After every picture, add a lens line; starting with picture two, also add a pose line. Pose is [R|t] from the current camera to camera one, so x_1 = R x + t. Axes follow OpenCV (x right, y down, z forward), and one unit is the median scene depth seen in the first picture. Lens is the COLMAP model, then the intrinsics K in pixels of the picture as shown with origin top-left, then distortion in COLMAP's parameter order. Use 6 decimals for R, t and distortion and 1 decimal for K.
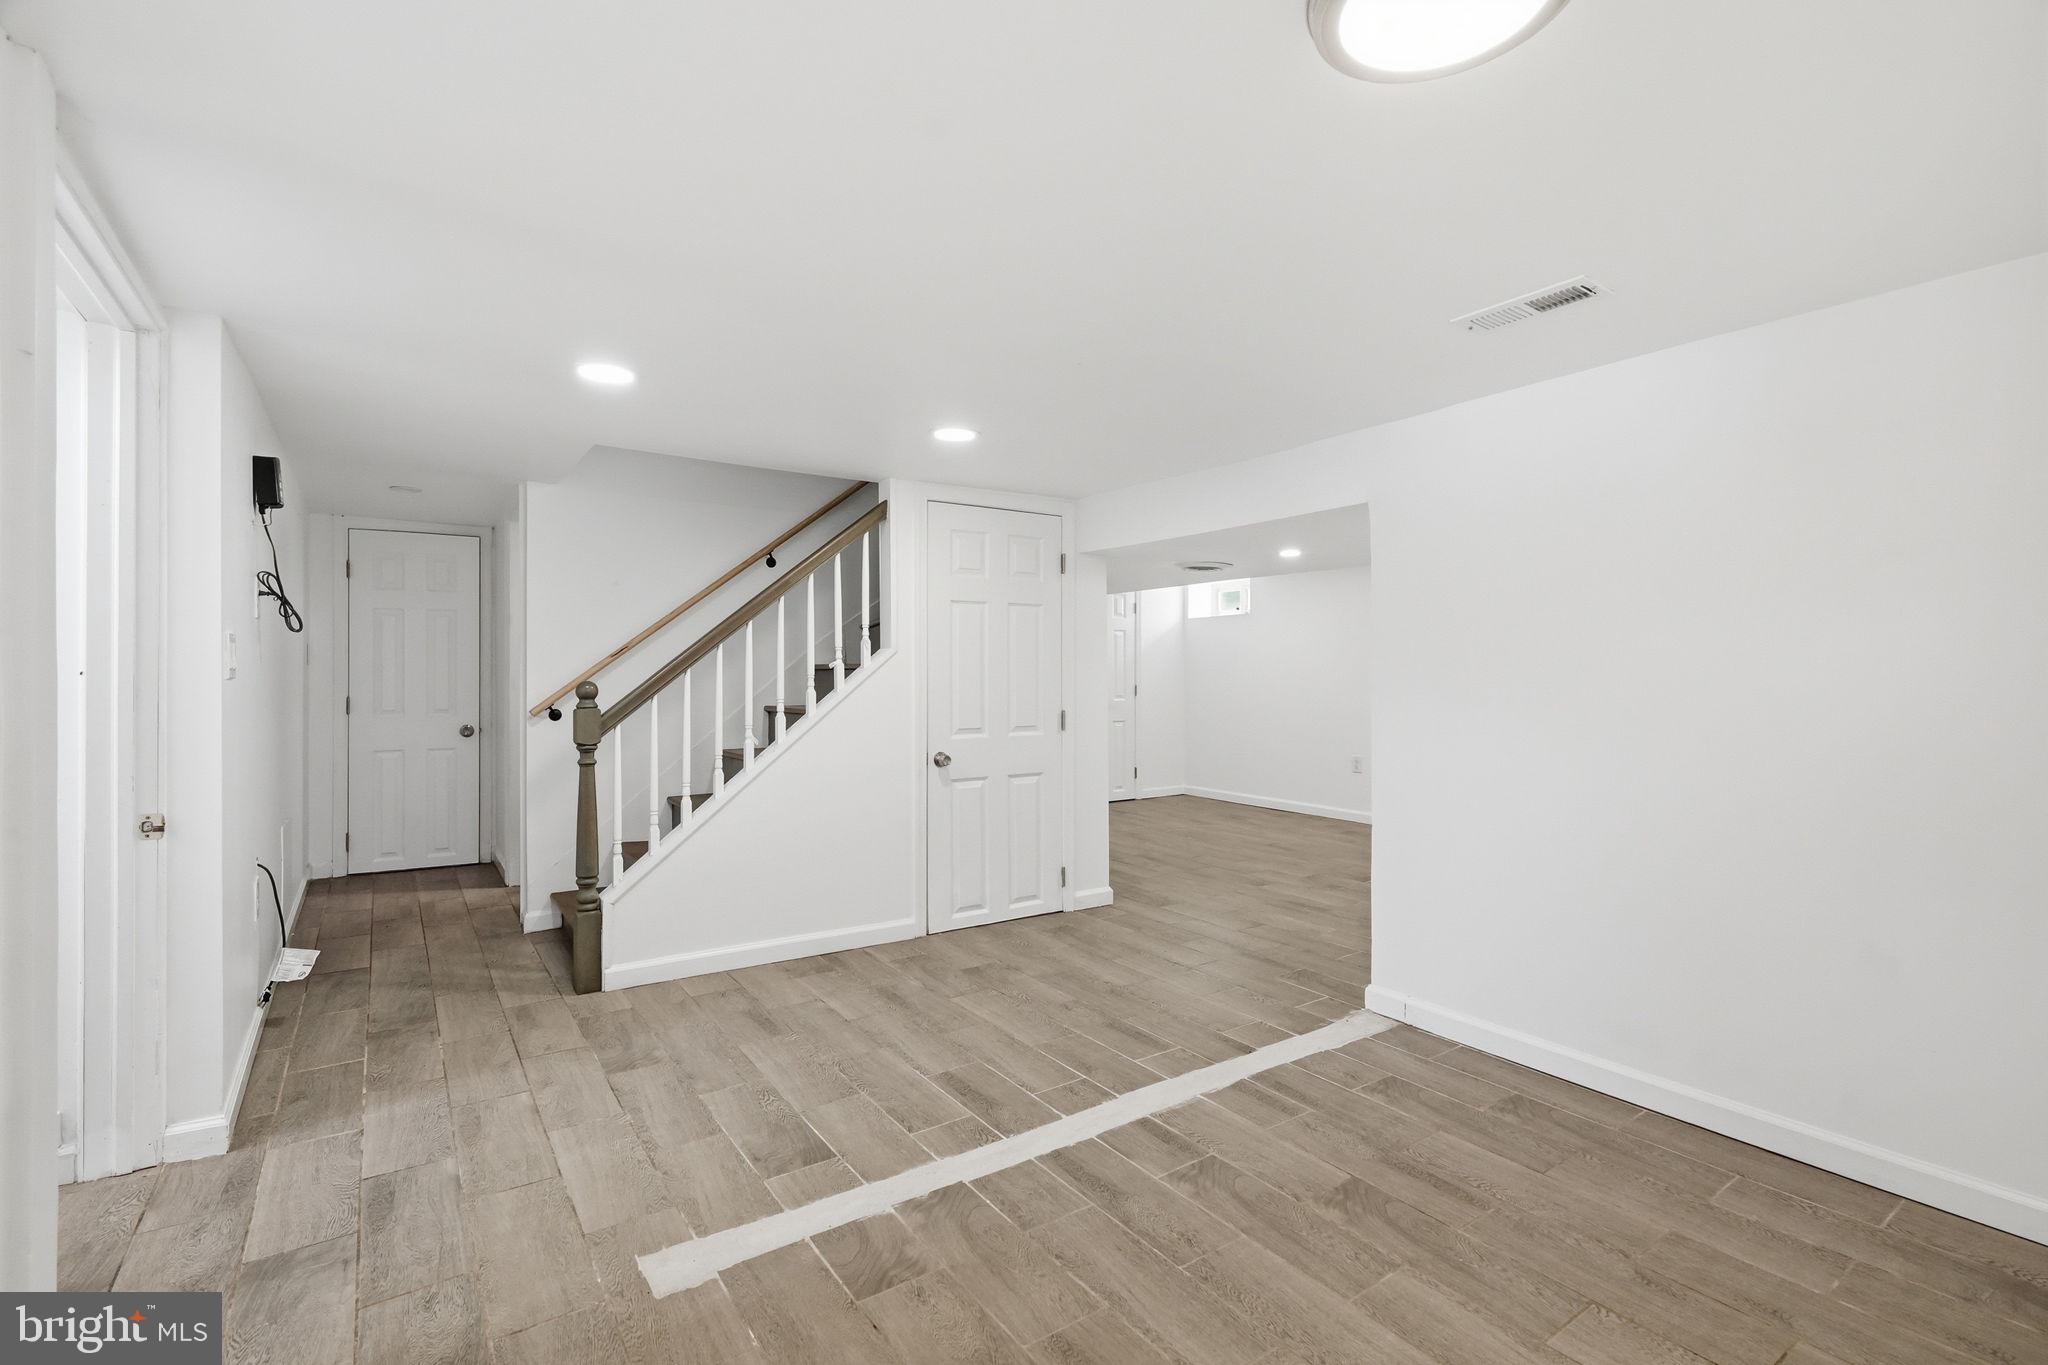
lens RADIAL K [[943.7, 0, 1029.1], [0, 943.7, 675.9], [0, 0, 1]] dist [0.000328, 0.001118]
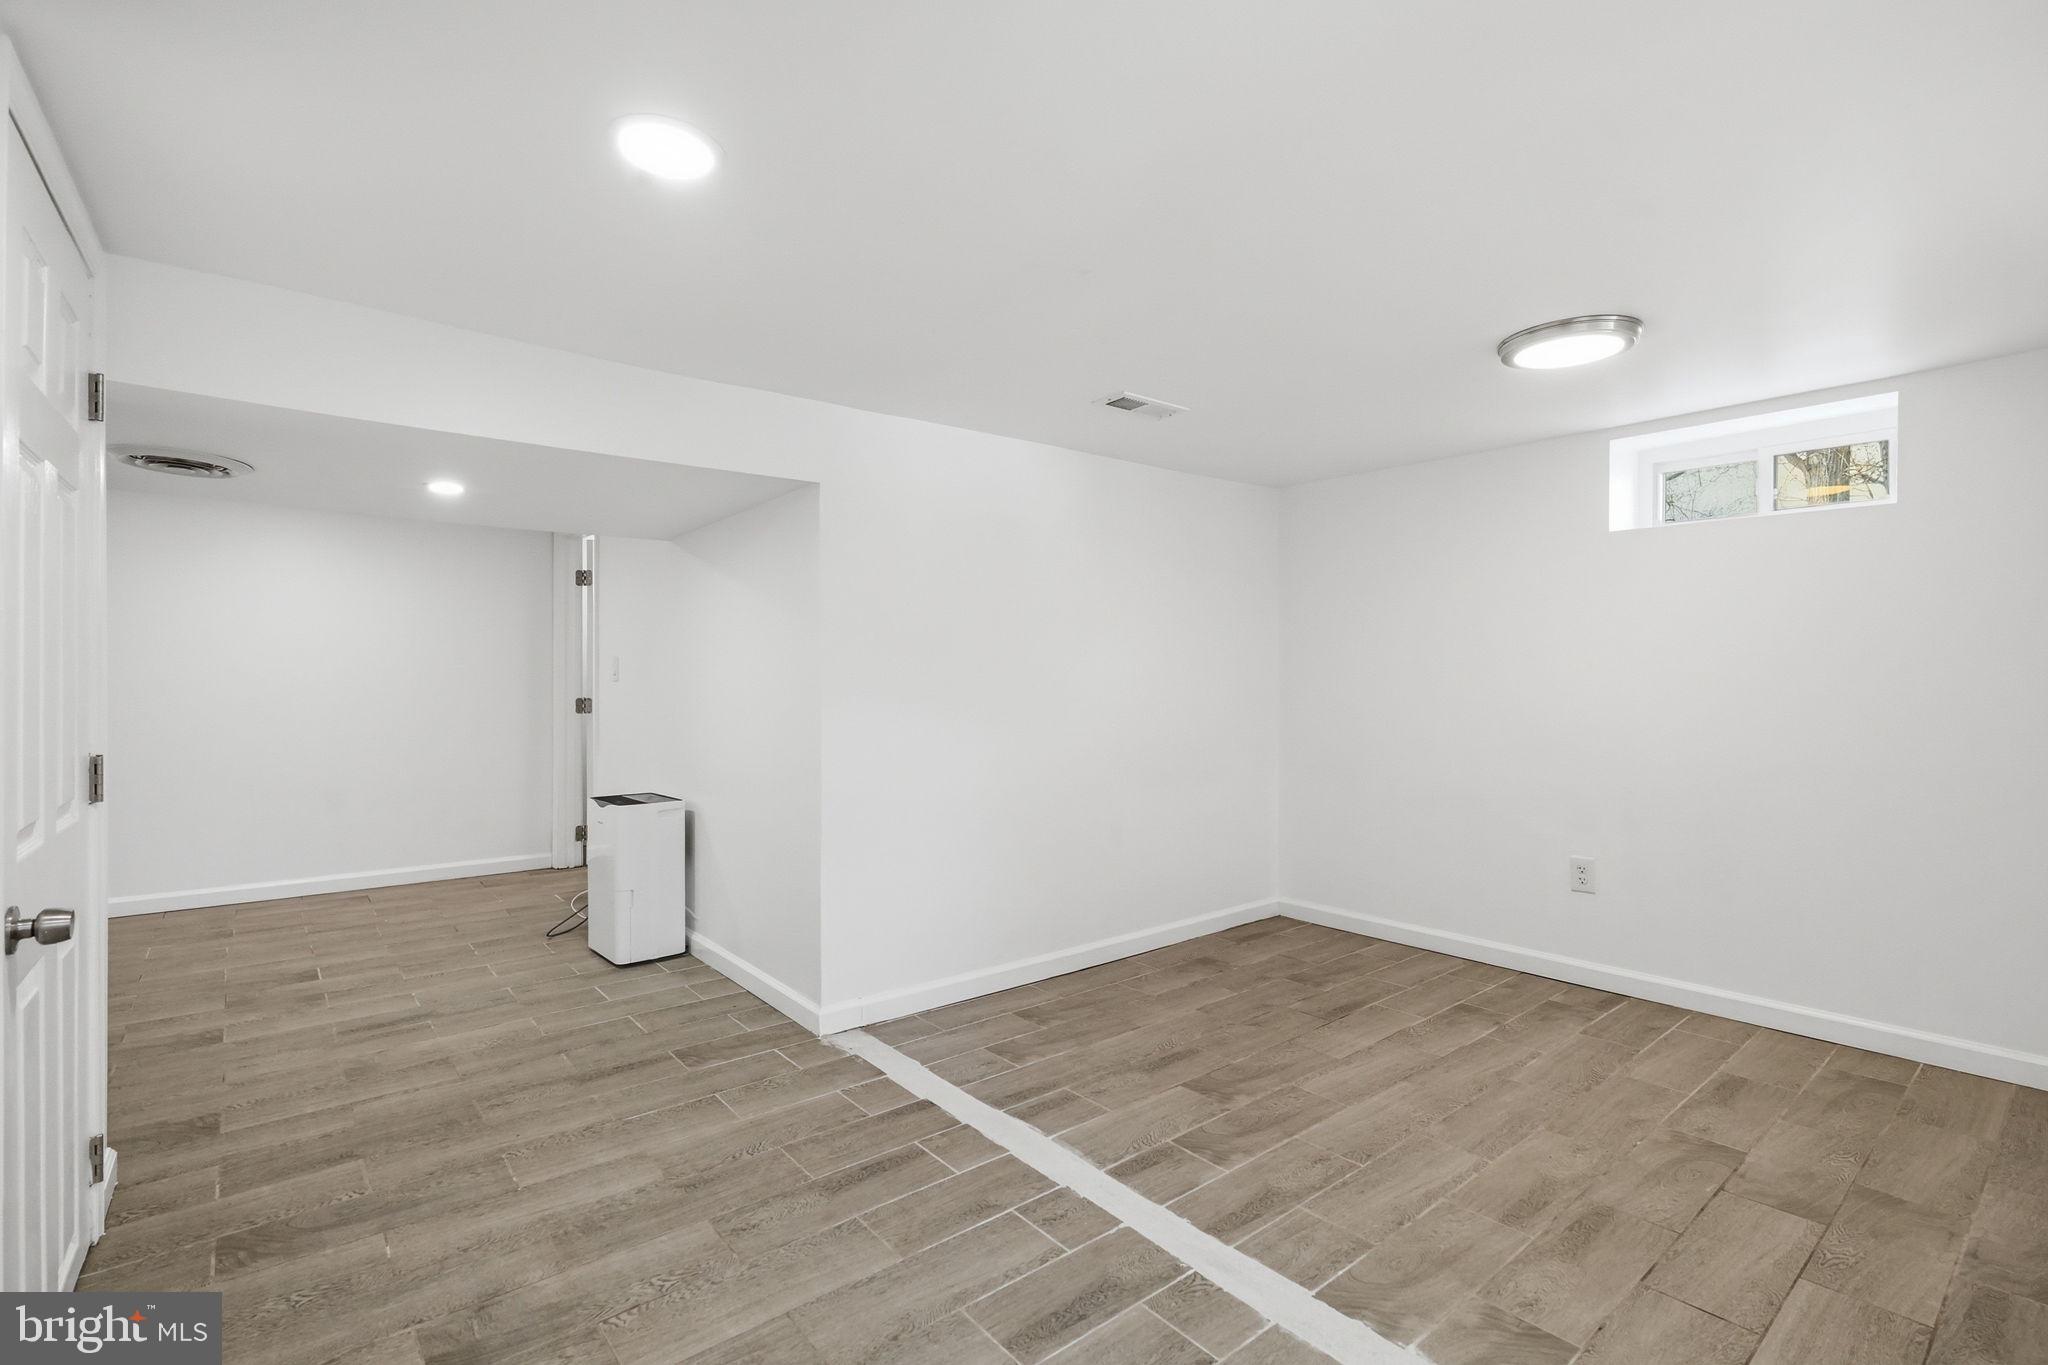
lens RADIAL K [[943.7, 0, 1029.1], [0, 943.7, 675.9], [0, 0, 1]] dist [0.000328, 0.001118]
pose [[-0.090046, -0.001341, 0.995937, -0.715659], [0.000180, 0.999999, 0.001363, 0.002557], [-0.995938, 0.000302, -0.090045, 1.101863]]
